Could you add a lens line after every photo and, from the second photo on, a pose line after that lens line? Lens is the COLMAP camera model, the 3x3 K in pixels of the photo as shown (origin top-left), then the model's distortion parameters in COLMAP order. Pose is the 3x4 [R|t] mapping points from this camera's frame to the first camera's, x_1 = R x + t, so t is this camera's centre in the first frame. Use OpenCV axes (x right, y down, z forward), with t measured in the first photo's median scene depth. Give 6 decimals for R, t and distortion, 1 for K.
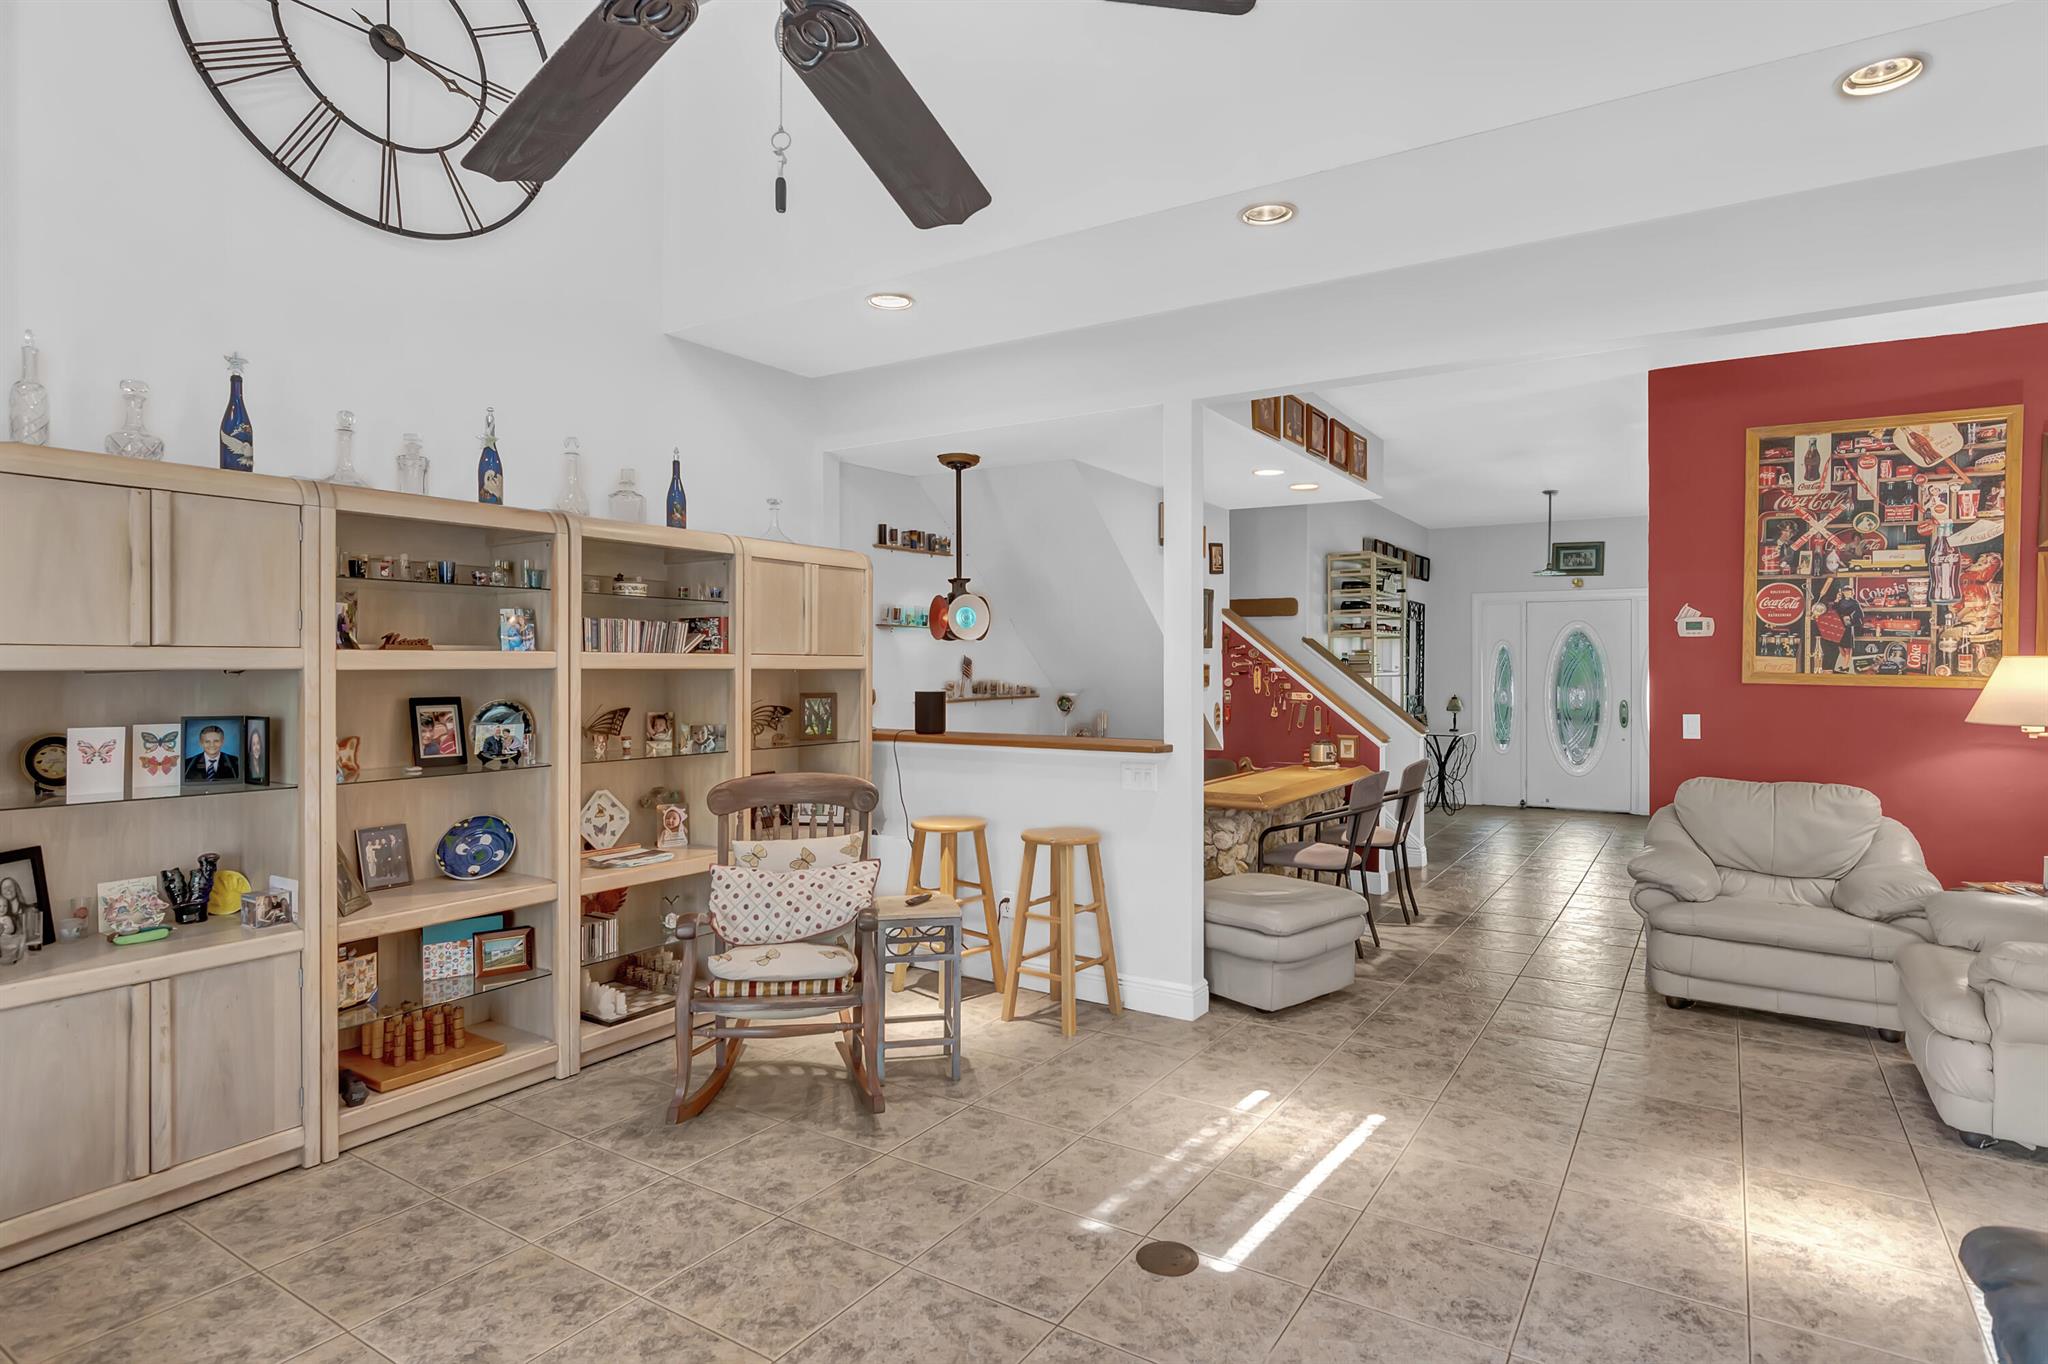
lens RADIAL K [[1077.2, 0, 1042.5], [0, 1077.2, 664.1], [0, 0, 1]] dist [-0.008123, -0.000674]
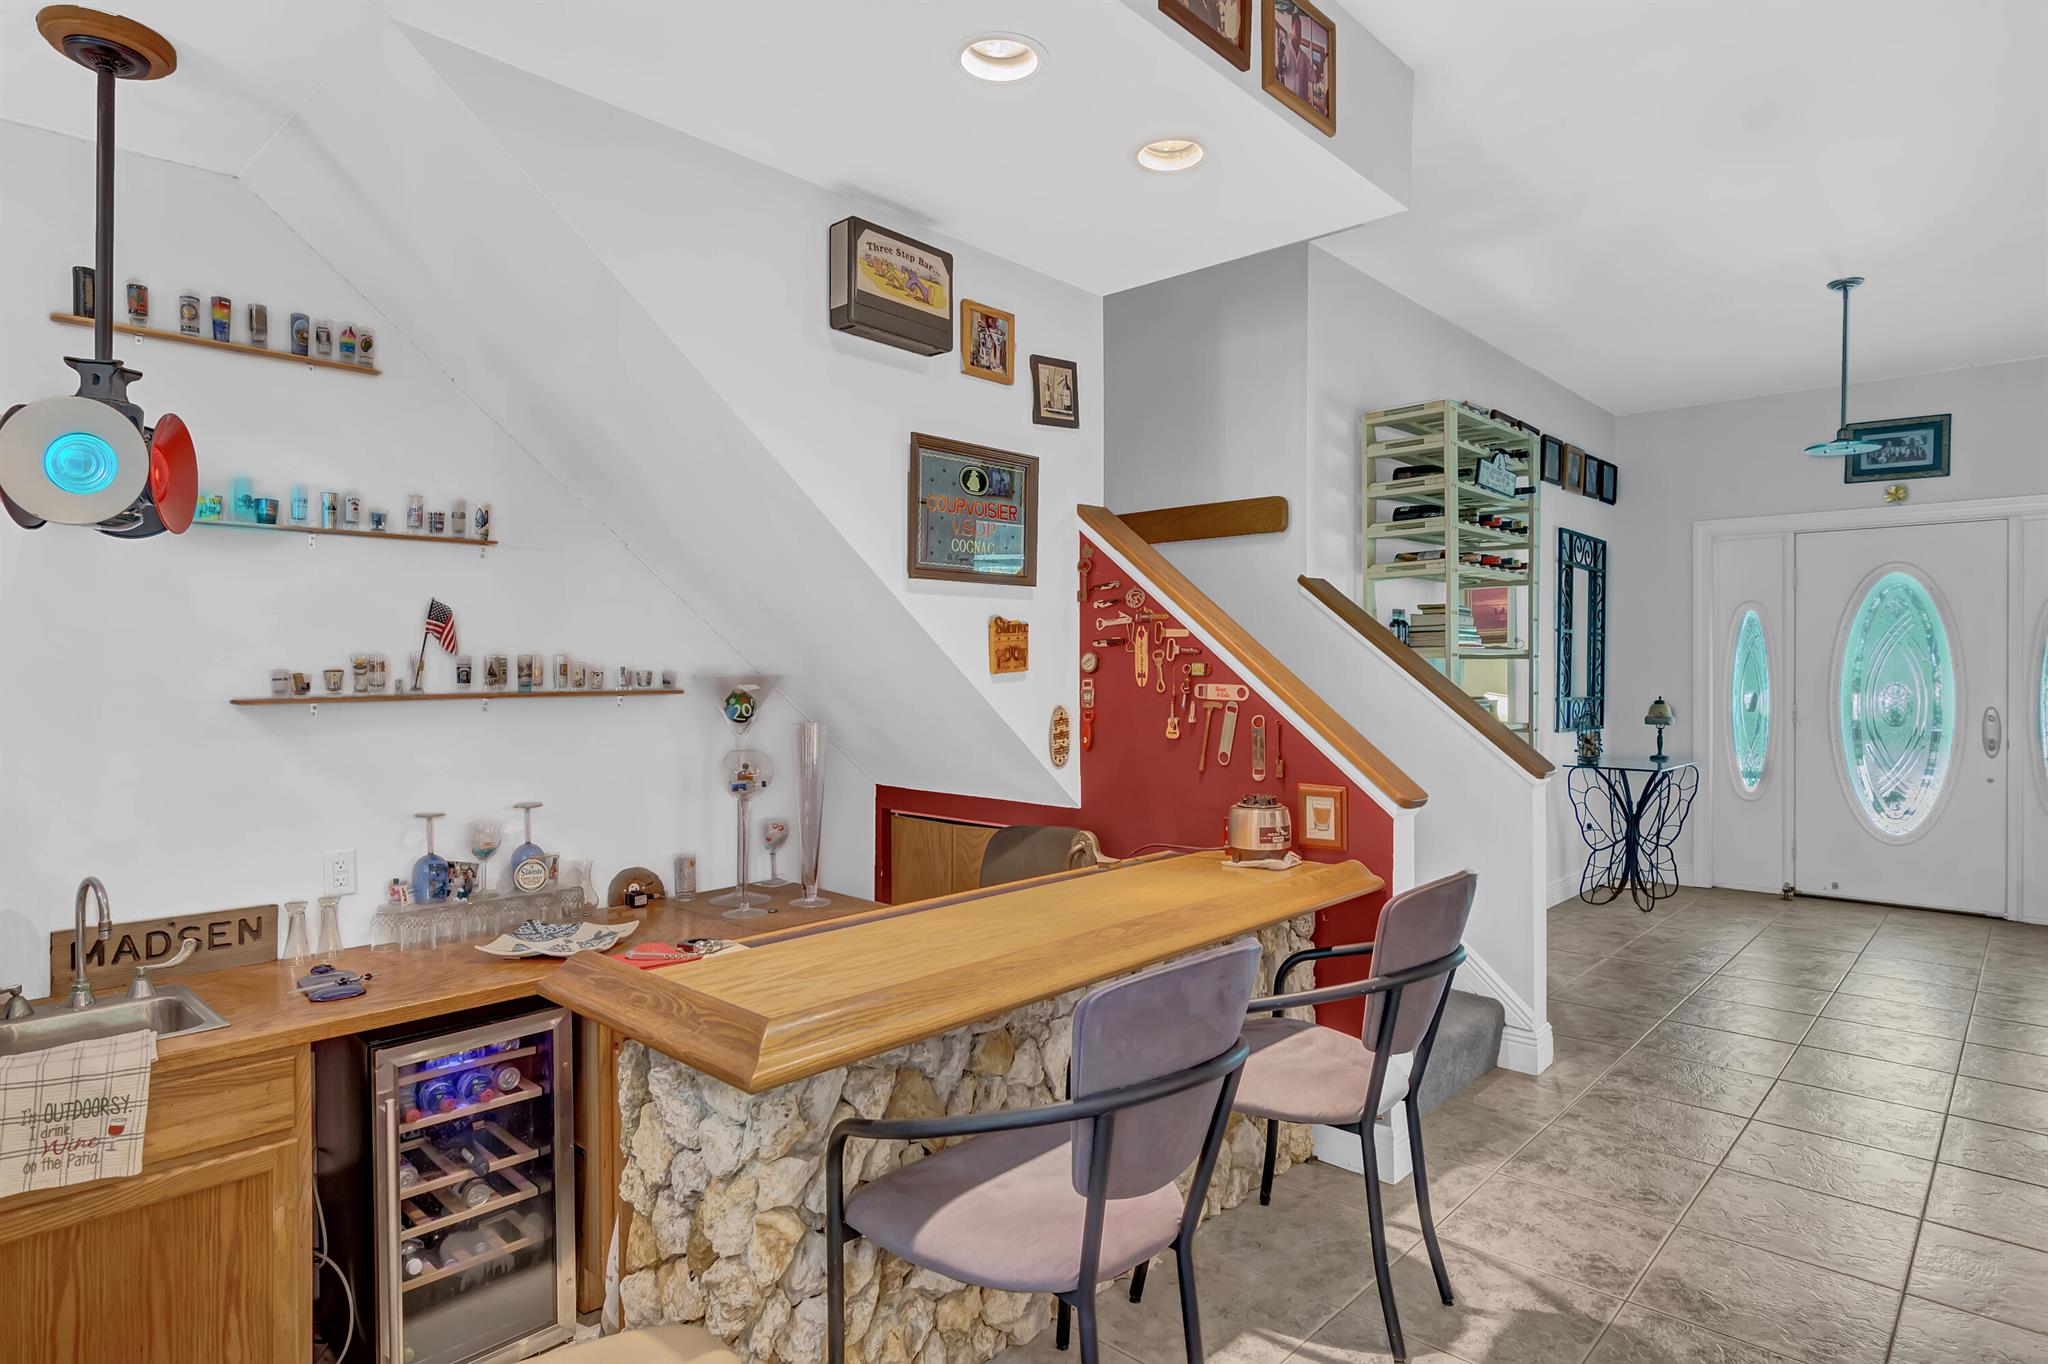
lens RADIAL K [[1105.2, 0, 1042.5], [0, 1105.2, 672.6], [0, 0, 1]] dist [-0.020643, 0.001103]
pose [[0.983846, -0.001873, -0.179008, 0.345430], [0.002240, 0.999996, 0.001848, 0.029390], [0.179004, -0.002219, 0.983846, 0.766710]]
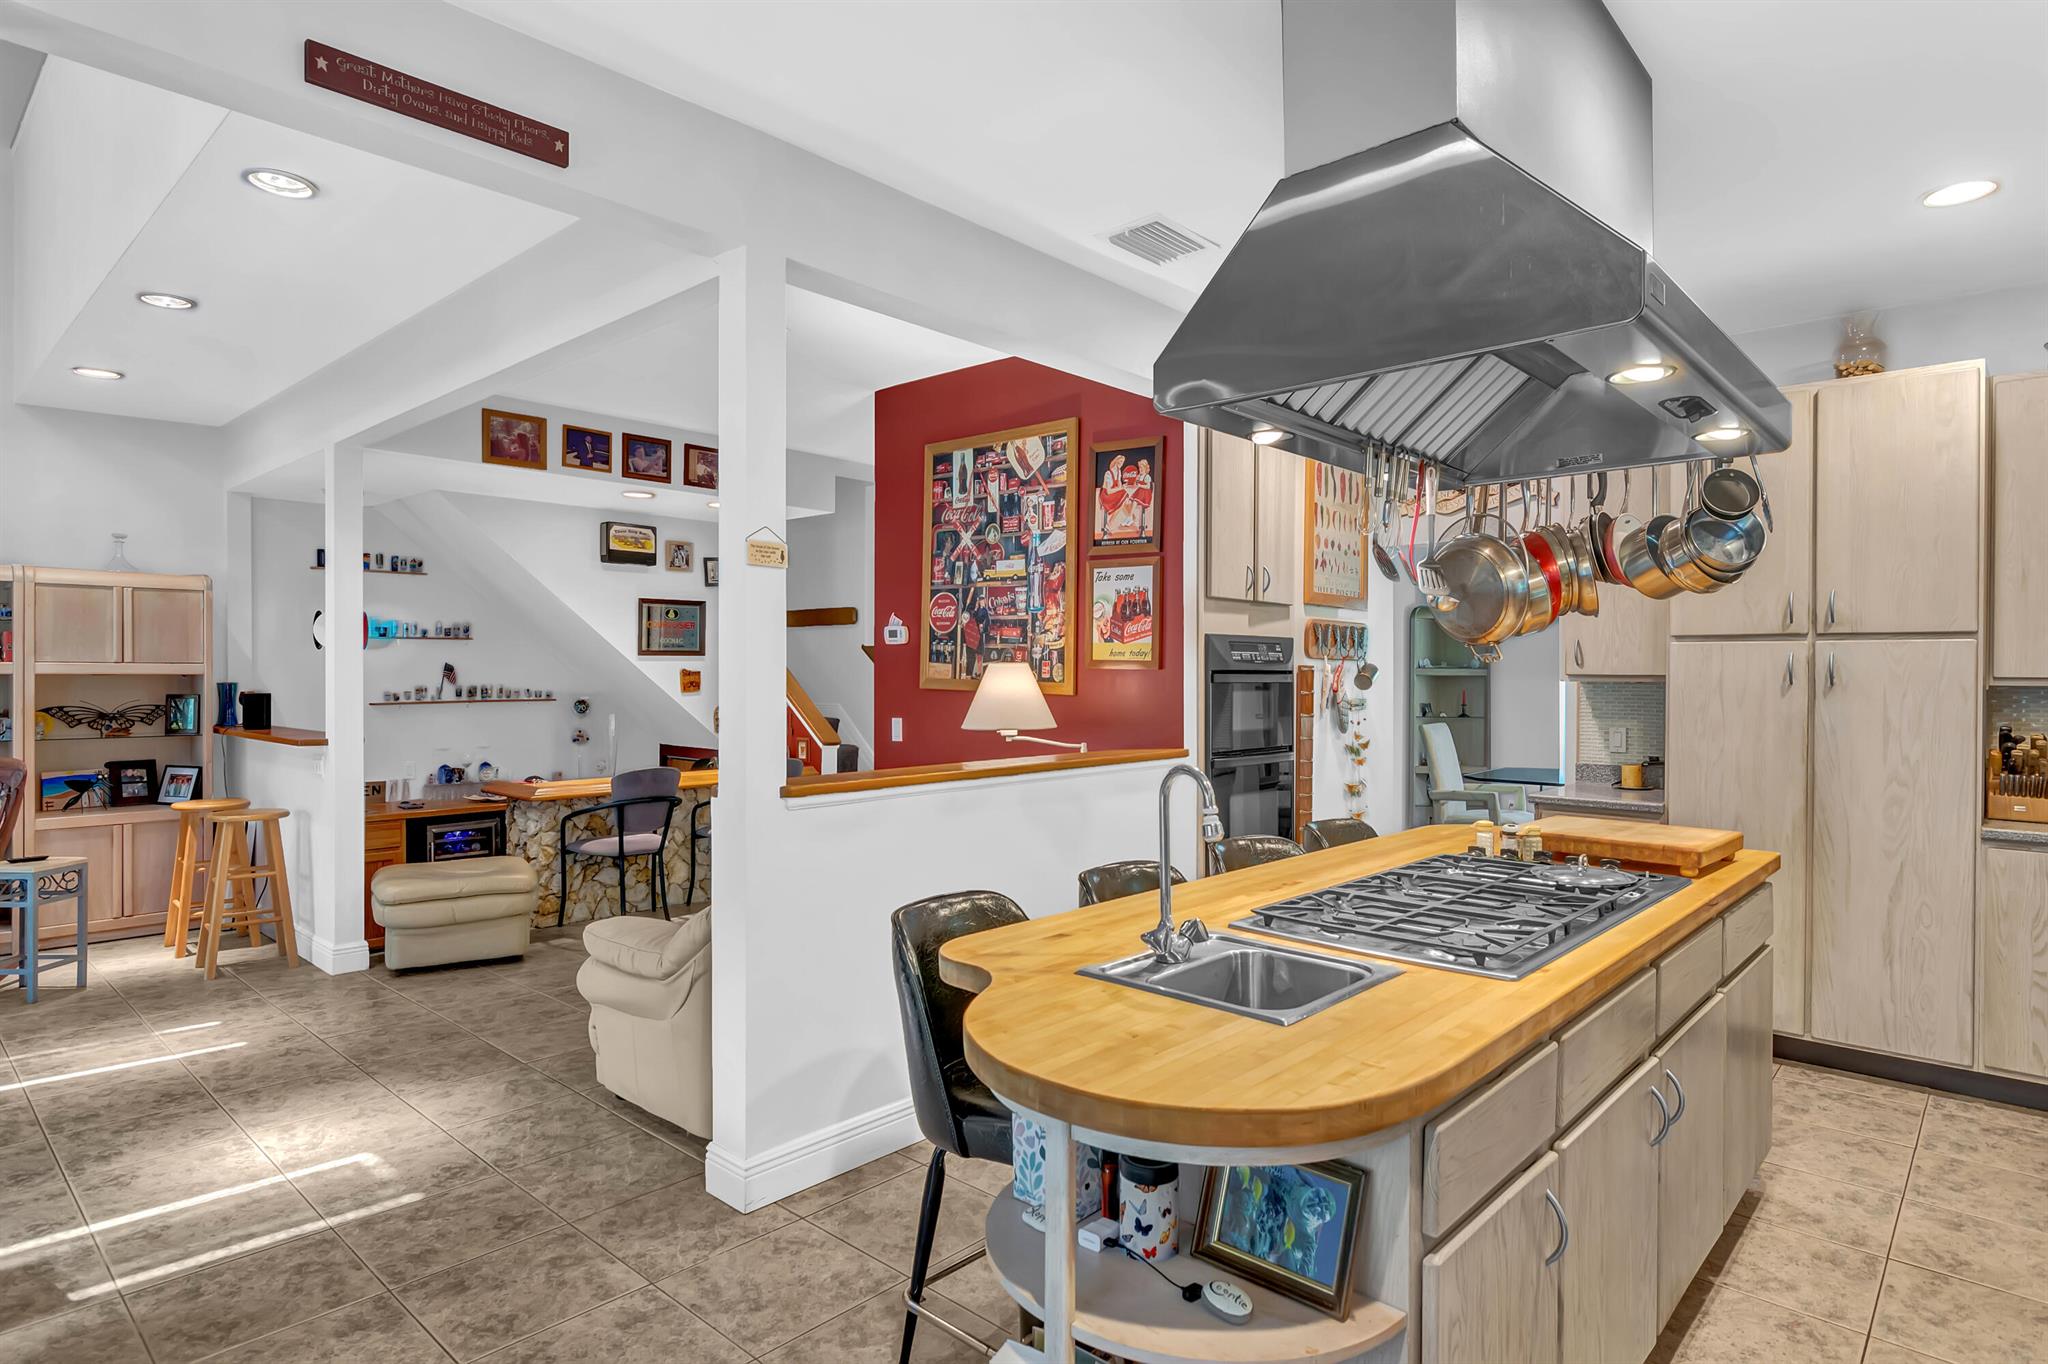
lens RADIAL K [[1105.2, 0, 1079.5], [0, 1105.2, 677.0], [0, 0, 1]] dist [-0.020643, 0.001103]
pose [[0.989208, 0.001514, -0.146509, 0.975308], [-0.000955, 0.999992, 0.003890, 0.002323], [0.146514, -0.003708, 0.989202, -0.045707]]
